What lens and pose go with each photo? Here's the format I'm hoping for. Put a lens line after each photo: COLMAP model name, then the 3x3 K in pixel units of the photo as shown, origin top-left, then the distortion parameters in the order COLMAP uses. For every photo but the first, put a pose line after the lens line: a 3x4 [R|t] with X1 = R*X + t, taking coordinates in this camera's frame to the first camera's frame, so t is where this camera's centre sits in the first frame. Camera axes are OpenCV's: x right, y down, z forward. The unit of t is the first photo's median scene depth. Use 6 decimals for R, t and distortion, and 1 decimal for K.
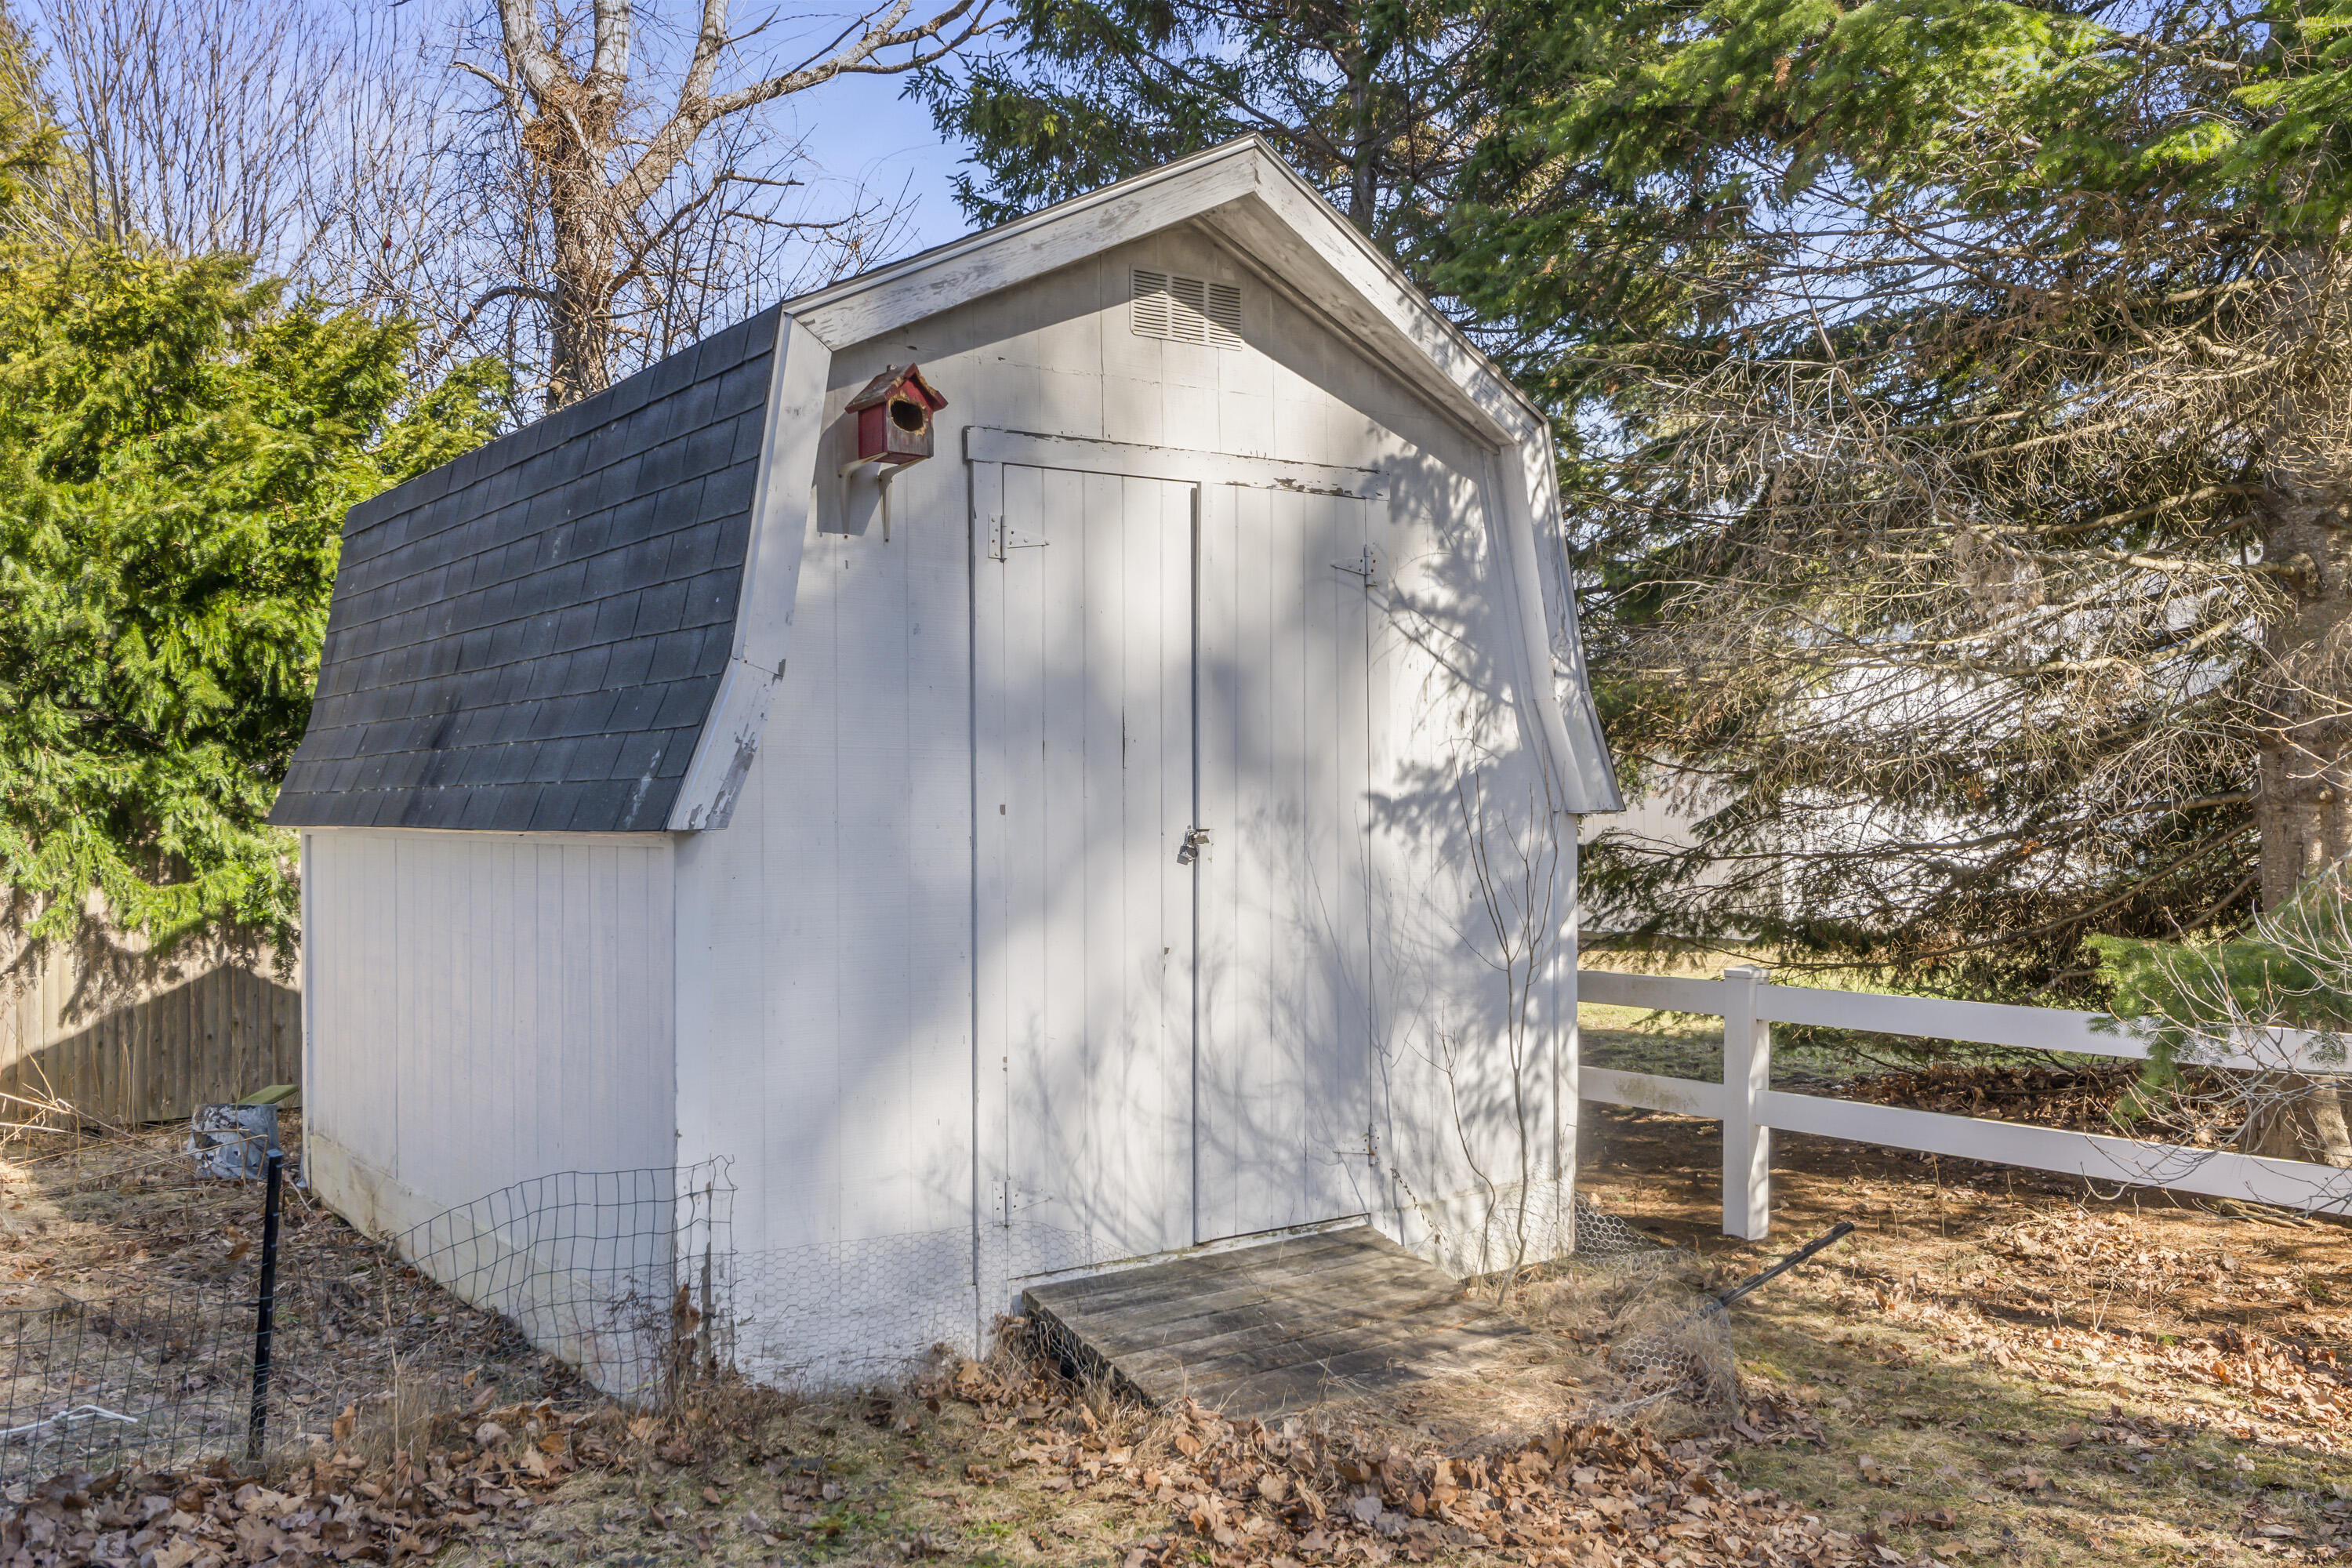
lens RADIAL K [[1970.7, 0, 1176.0], [0, 1970.7, 784.0], [0, 0, 1]] dist [-0.001031, 0.000628]
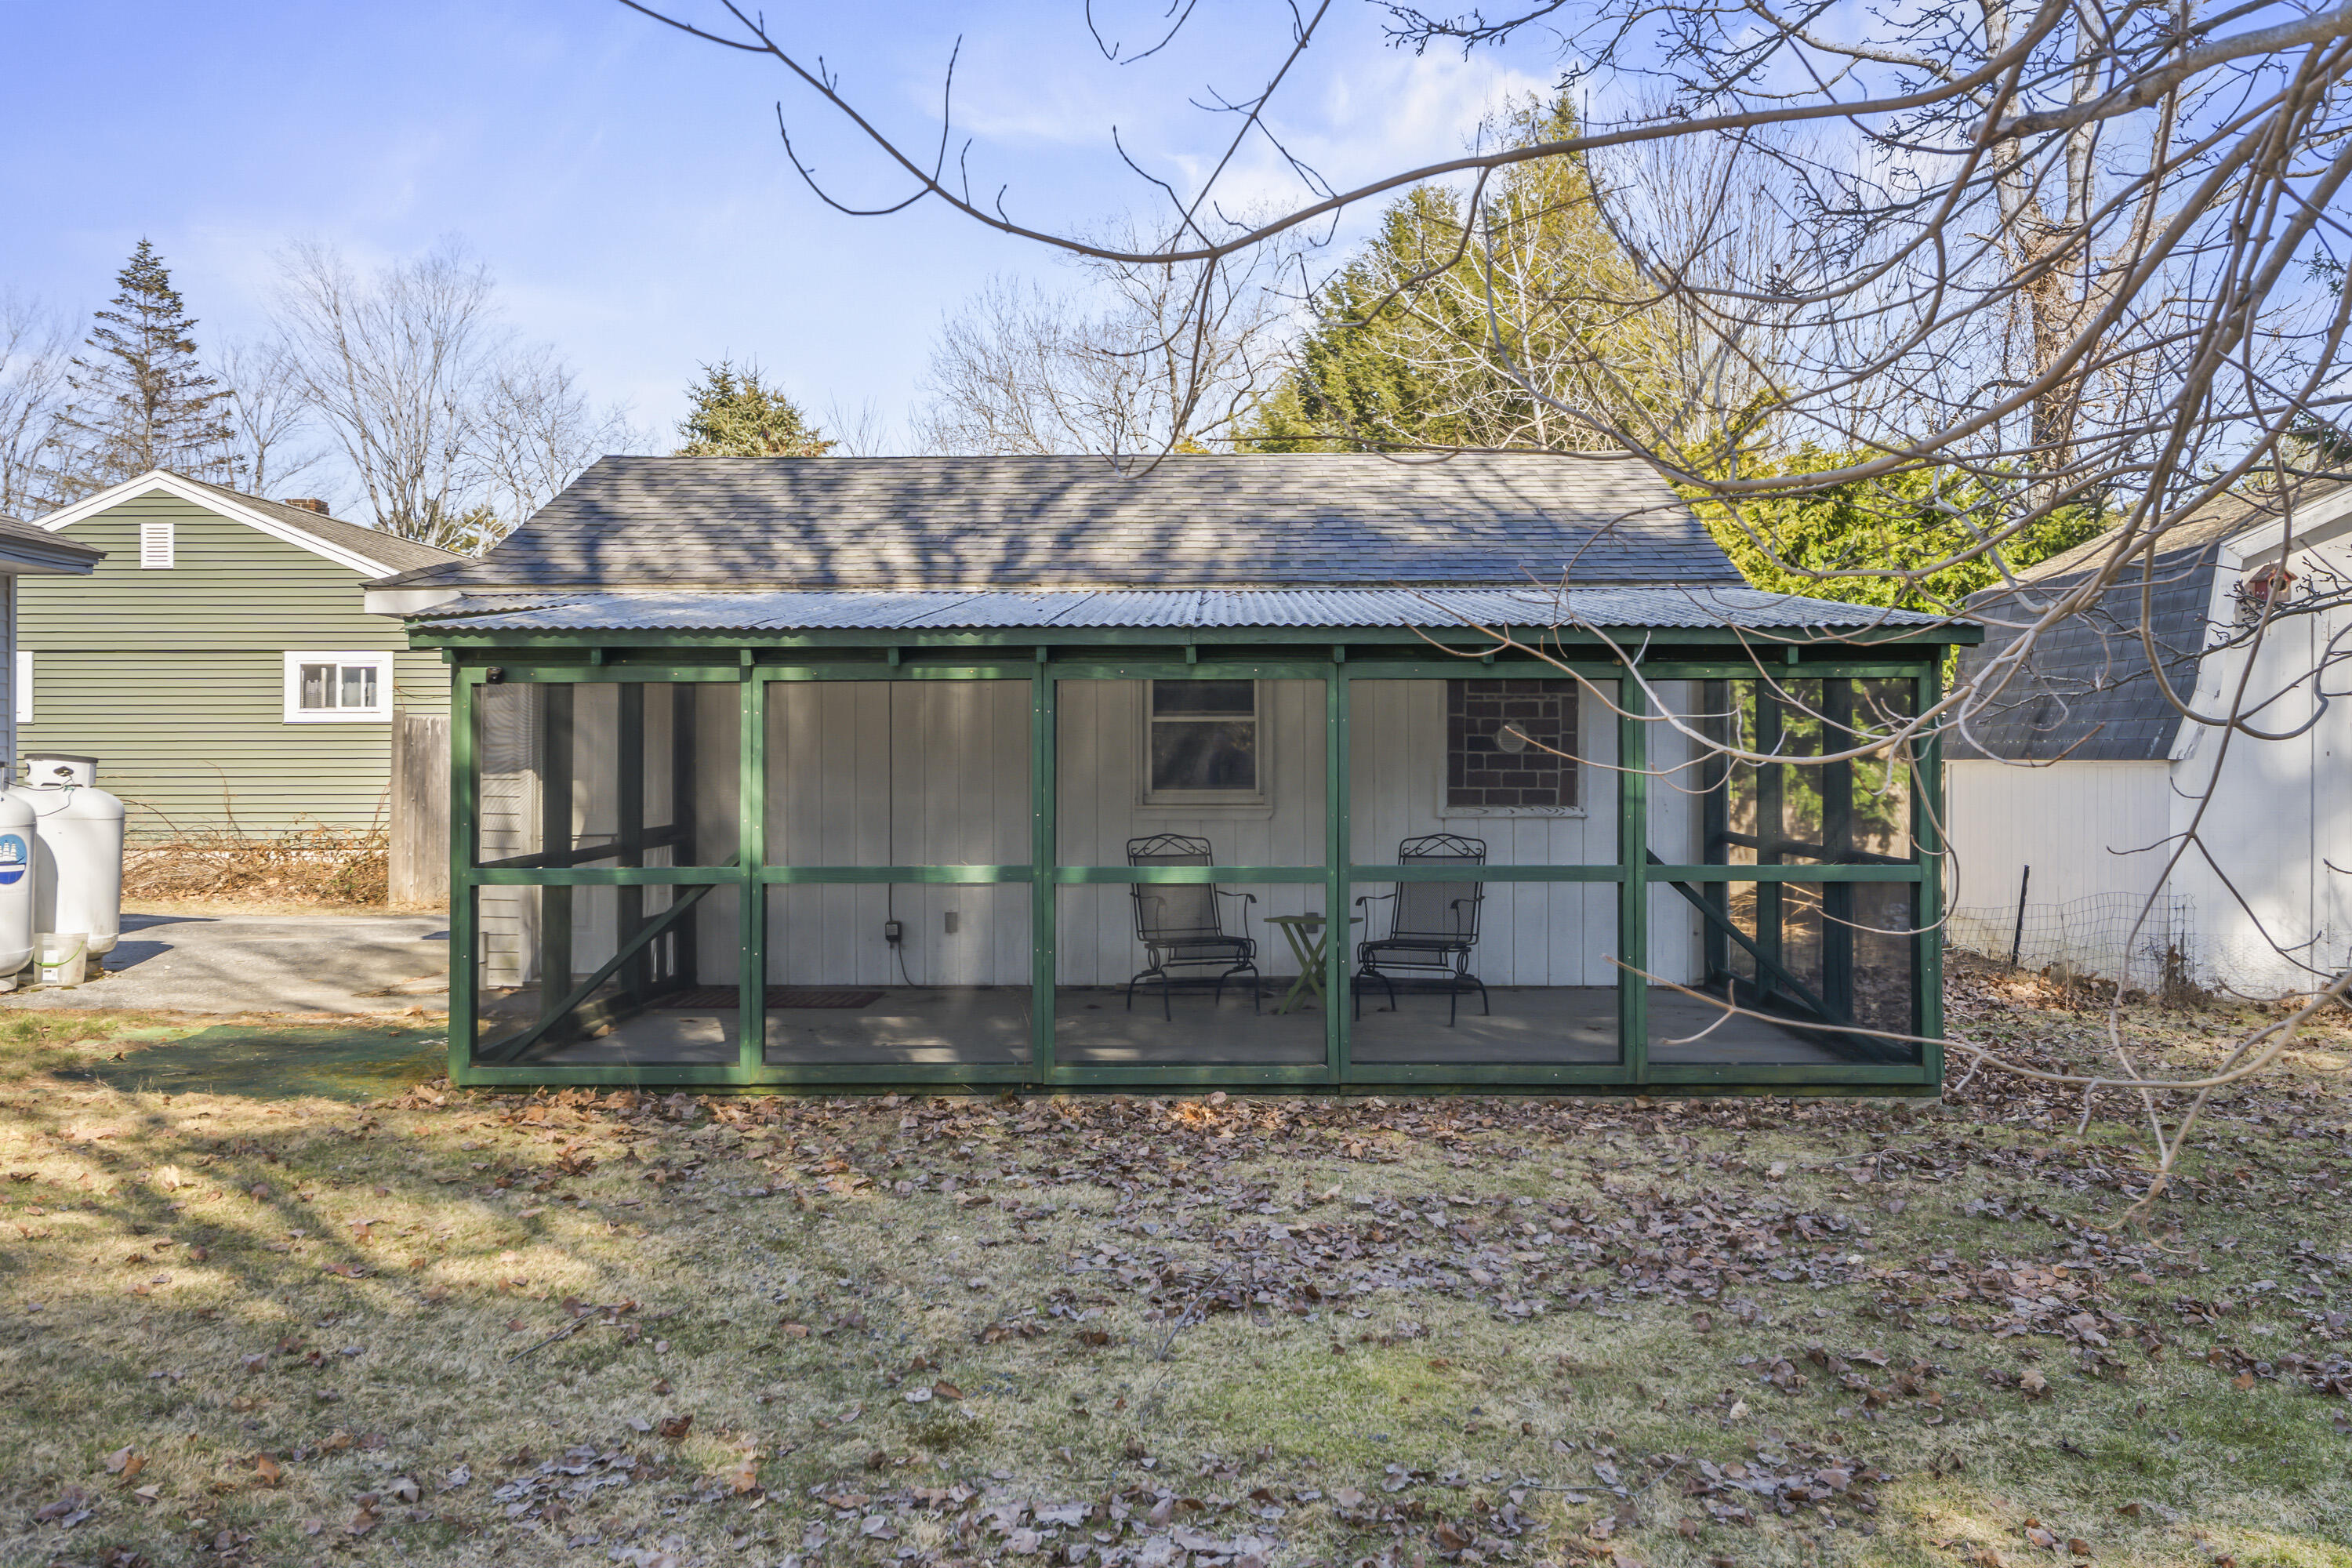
lens RADIAL K [[2116.8, 0, 1174.6], [0, 2116.8, 732.0], [0, 0, 1]] dist [0.039404, 0.000742]
pose [[0.798209, 0.005195, -0.602358, 0.338017], [-0.006748, 0.999977, -0.000318, -0.001001], [0.602342, 0.004318, 0.798226, -1.765735]]
